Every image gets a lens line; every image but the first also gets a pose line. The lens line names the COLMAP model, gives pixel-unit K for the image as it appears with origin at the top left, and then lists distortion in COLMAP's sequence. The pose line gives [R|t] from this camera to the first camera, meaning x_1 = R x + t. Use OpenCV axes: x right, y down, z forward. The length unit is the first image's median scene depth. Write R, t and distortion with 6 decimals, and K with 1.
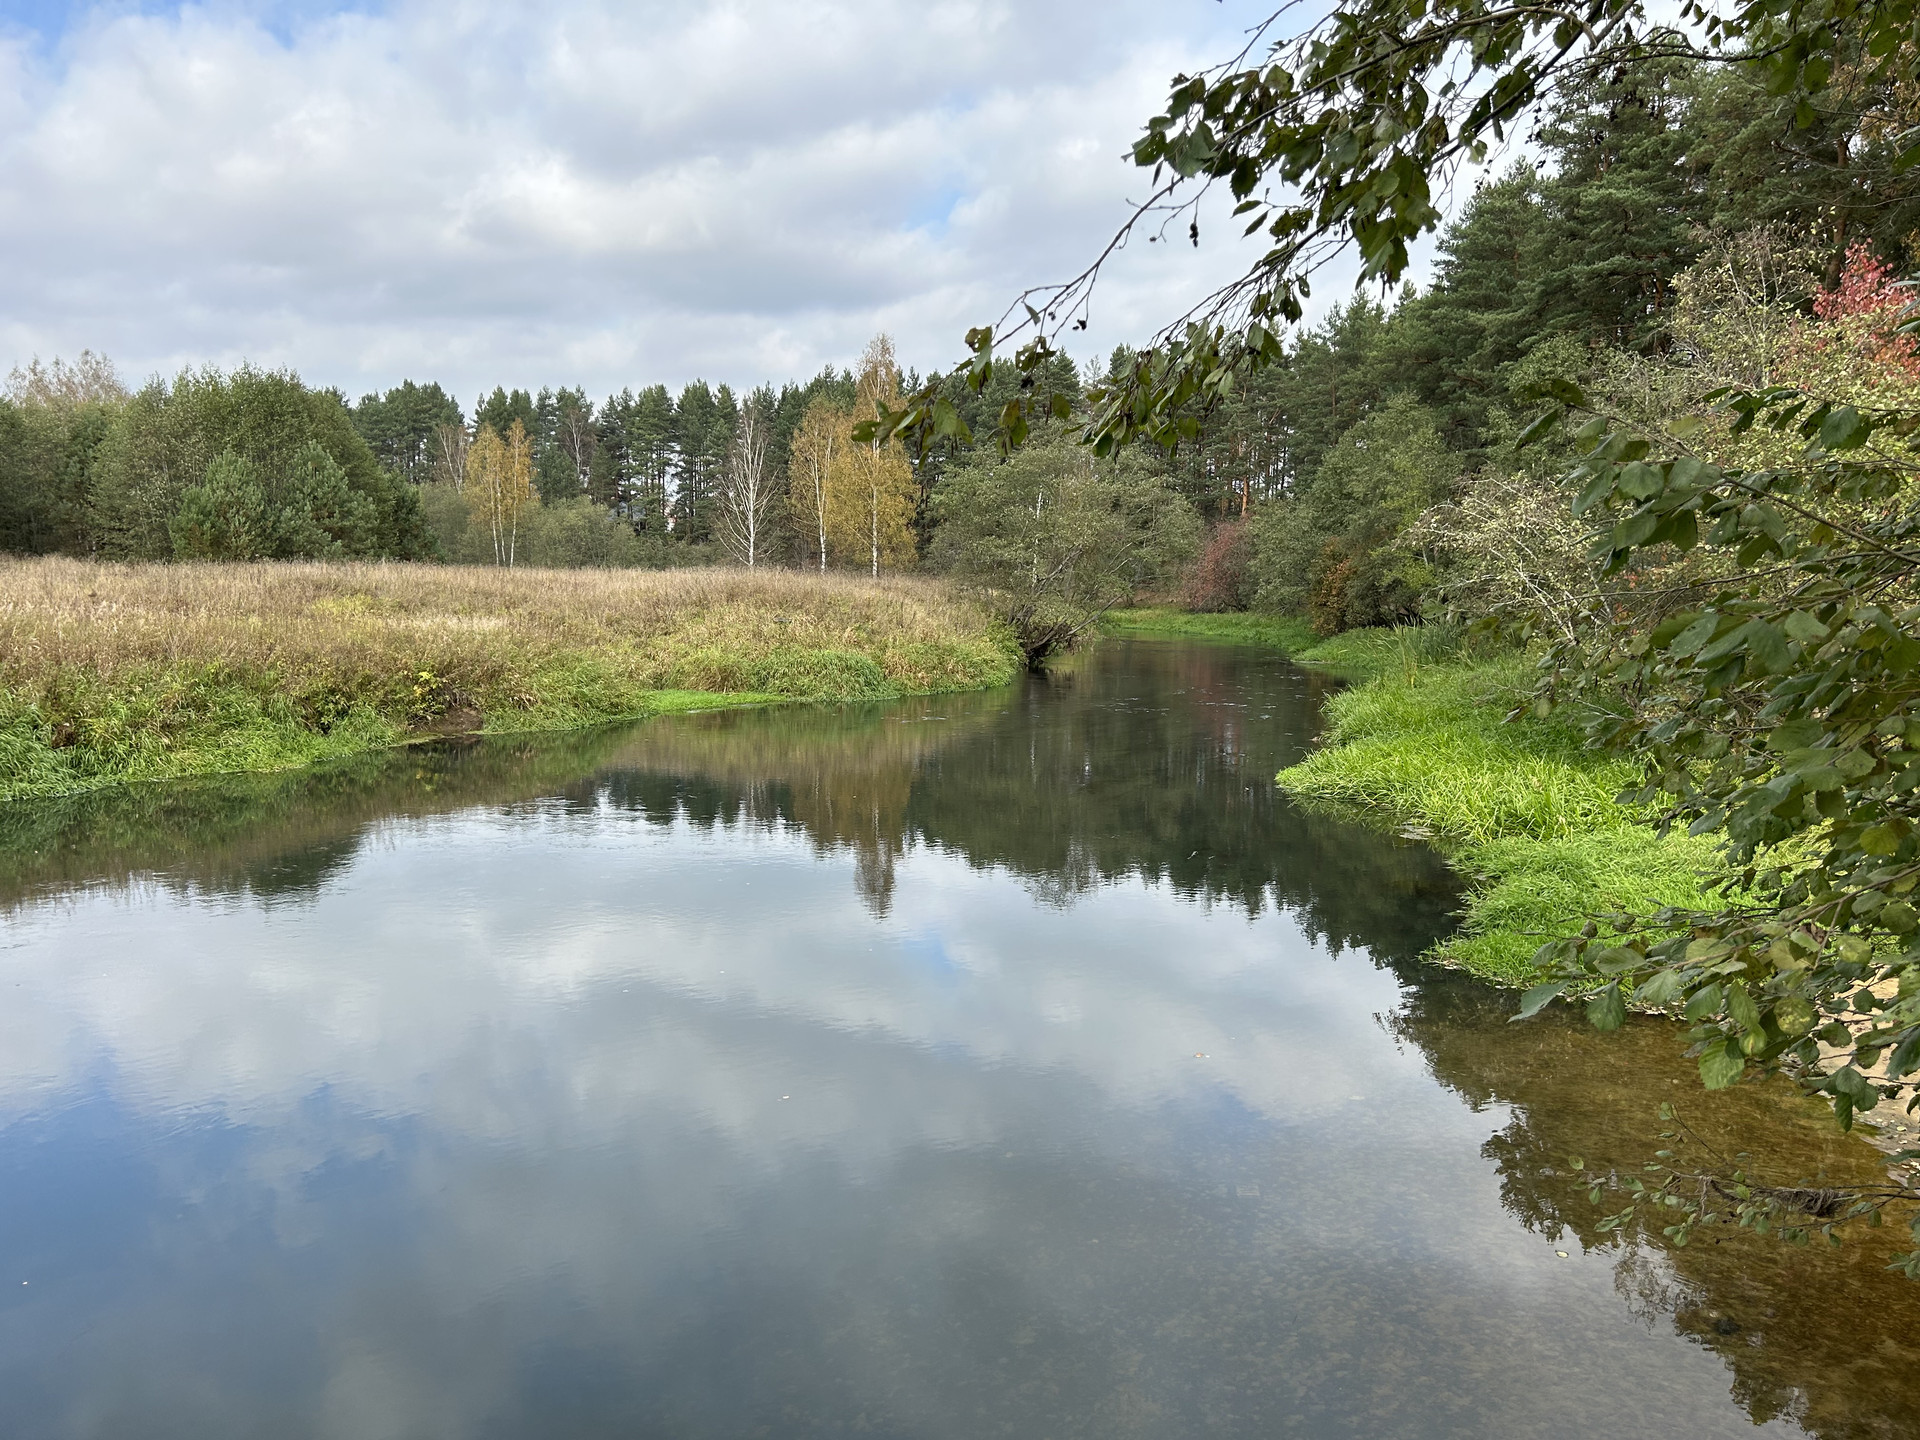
lens RADIAL K [[1436.4, 0, 964.5], [0, 1436.4, 732.5], [0, 0, 1]] dist [0.063711, -0.057518]
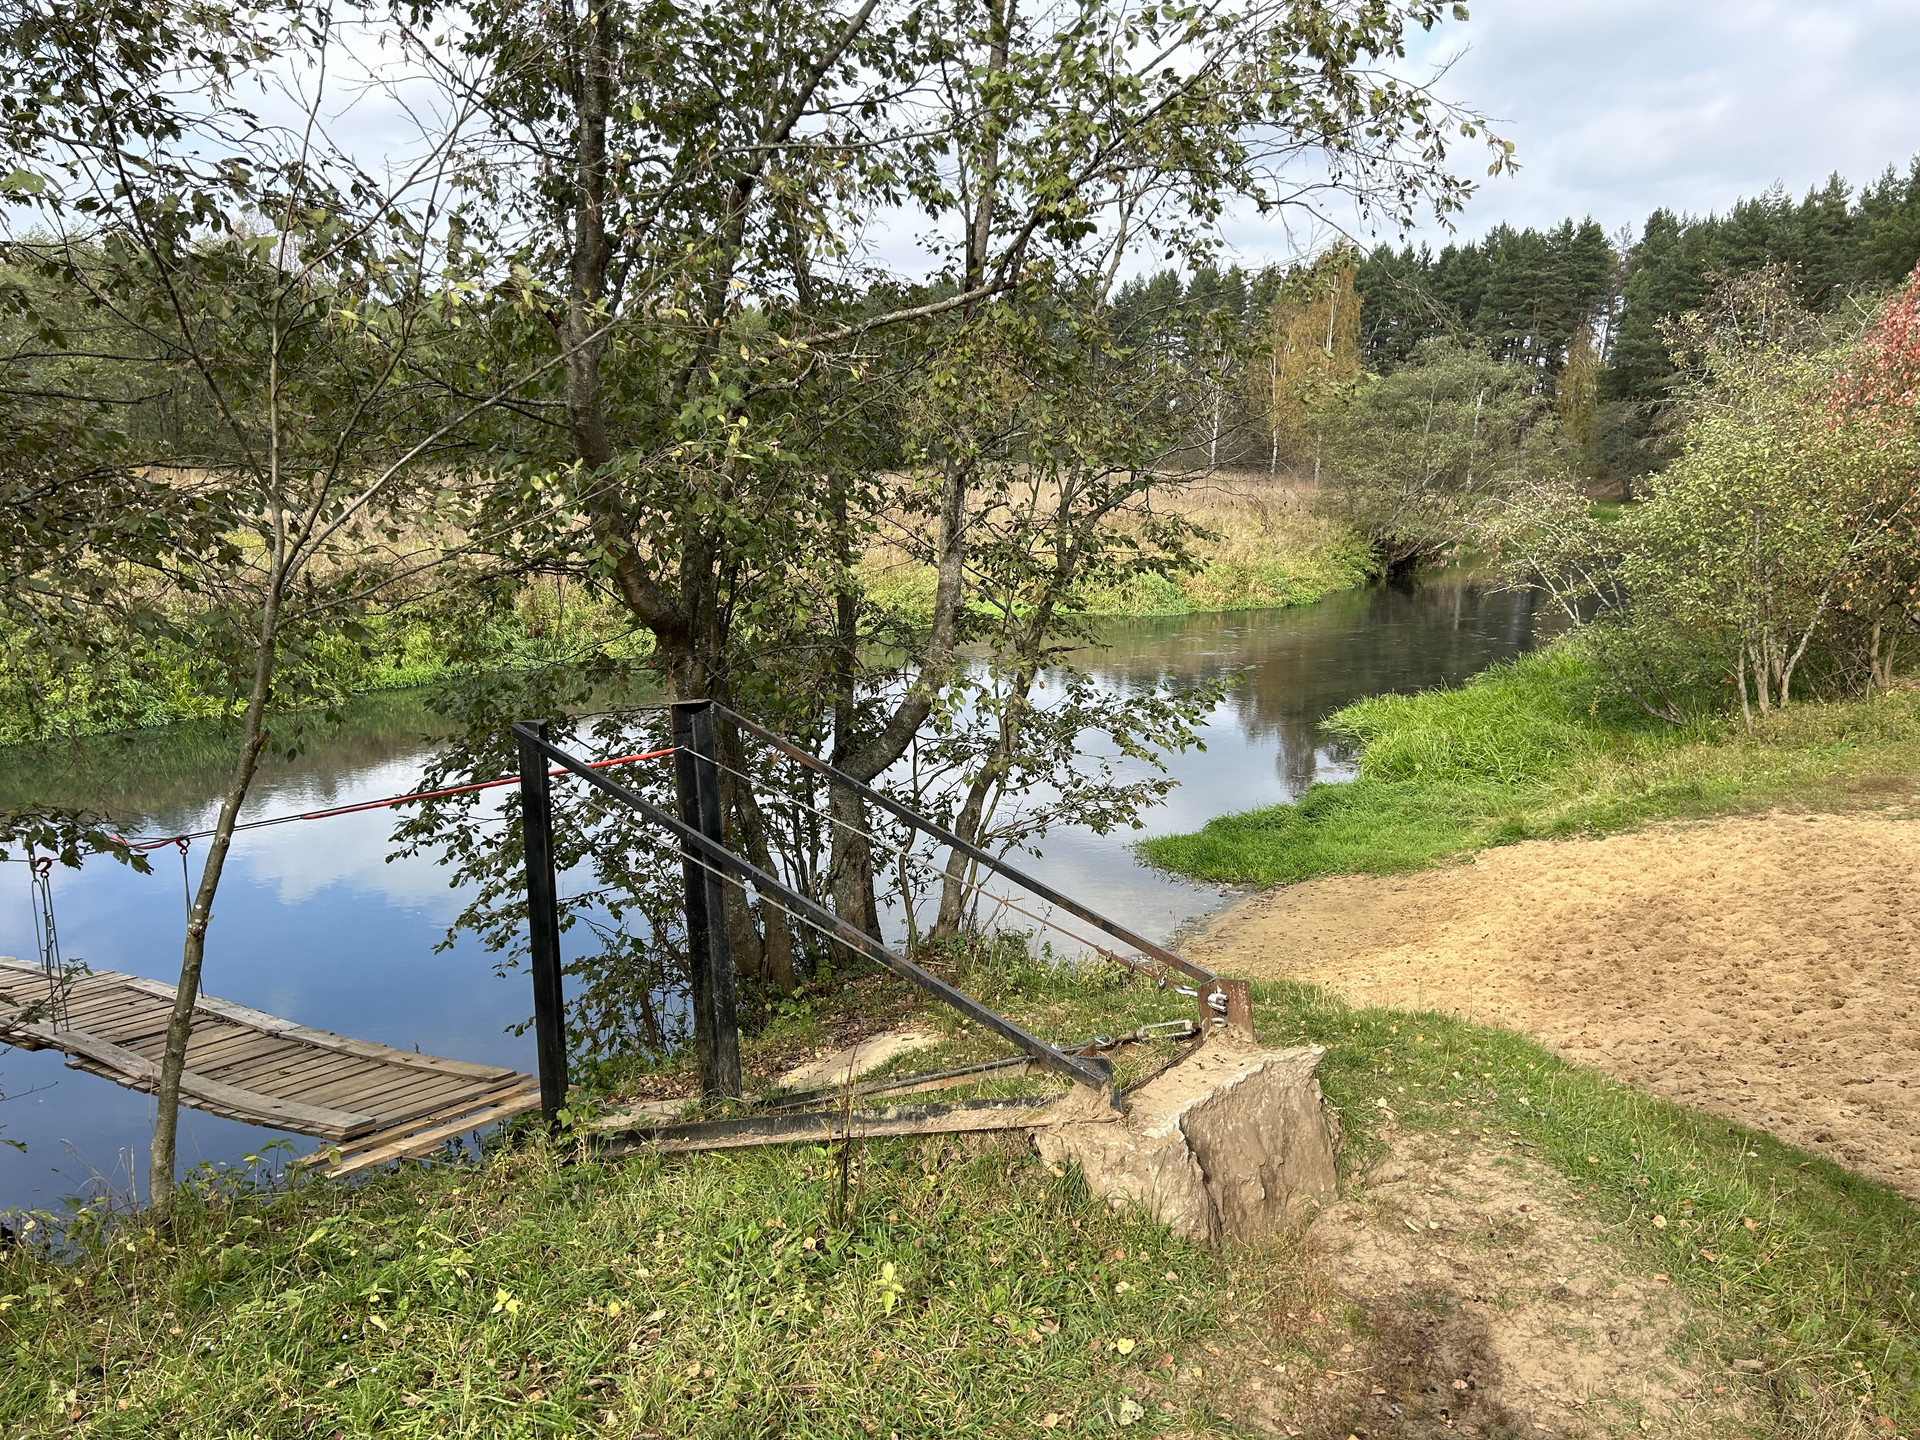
lens RADIAL K [[1436.4, 0, 949.2], [0, 1436.4, 718.5], [0, 0, 1]] dist [0.063711, -0.057518]
pose [[0.933052, 0.071452, -0.352574, 0.132442], [-0.044837, 0.995532, 0.083096, -0.019579], [0.356936, -0.061724, 0.932087, -0.110988]]
